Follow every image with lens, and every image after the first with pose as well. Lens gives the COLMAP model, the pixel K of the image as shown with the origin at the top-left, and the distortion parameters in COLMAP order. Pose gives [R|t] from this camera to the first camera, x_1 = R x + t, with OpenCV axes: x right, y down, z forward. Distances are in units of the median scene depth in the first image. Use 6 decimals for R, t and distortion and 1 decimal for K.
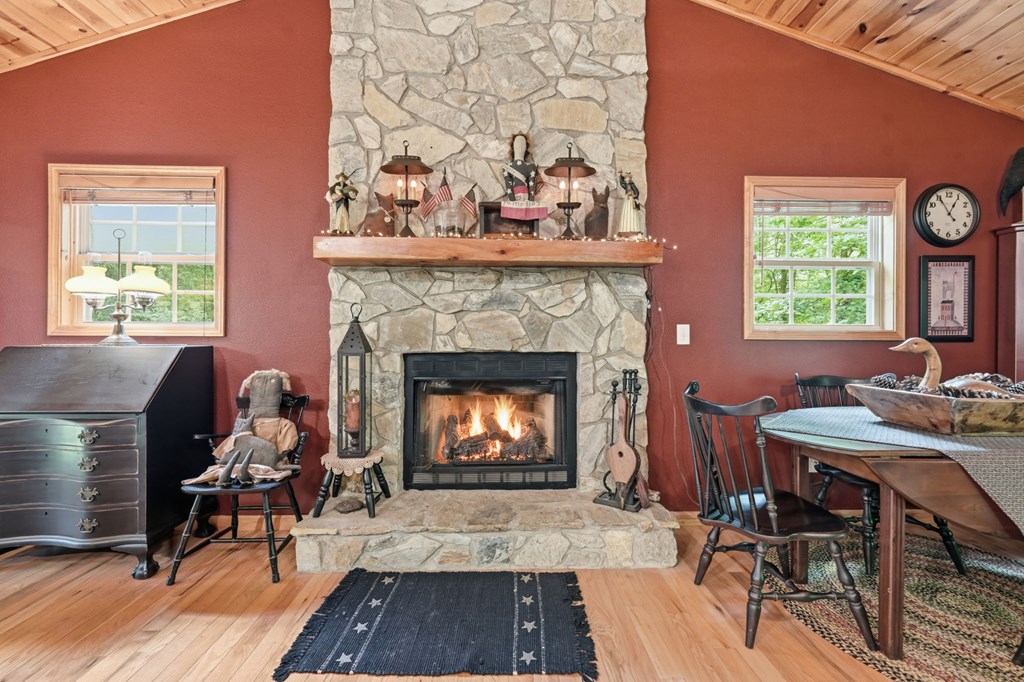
lens RADIAL K [[409.2, 0, 509.5], [0, 409.2, 337.3], [0, 0, 1]] dist [0.000033, -0.000232]
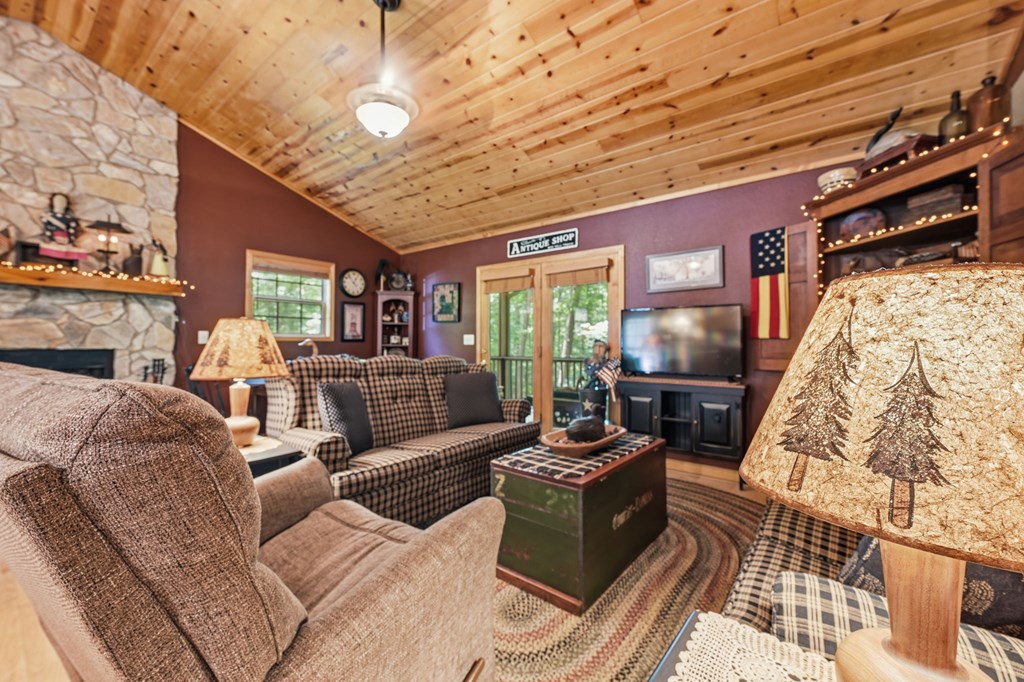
lens RADIAL K [[408.6, 0, 512.8], [0, 408.6, 334.5], [0, 0, 1]] dist [0.001143, 0.000014]
pose [[0.635464, 0.014298, 0.771998, -0.064320], [-0.003454, 0.999871, -0.015676, 0.002801], [-0.772123, 0.007295, 0.635432, -1.071785]]
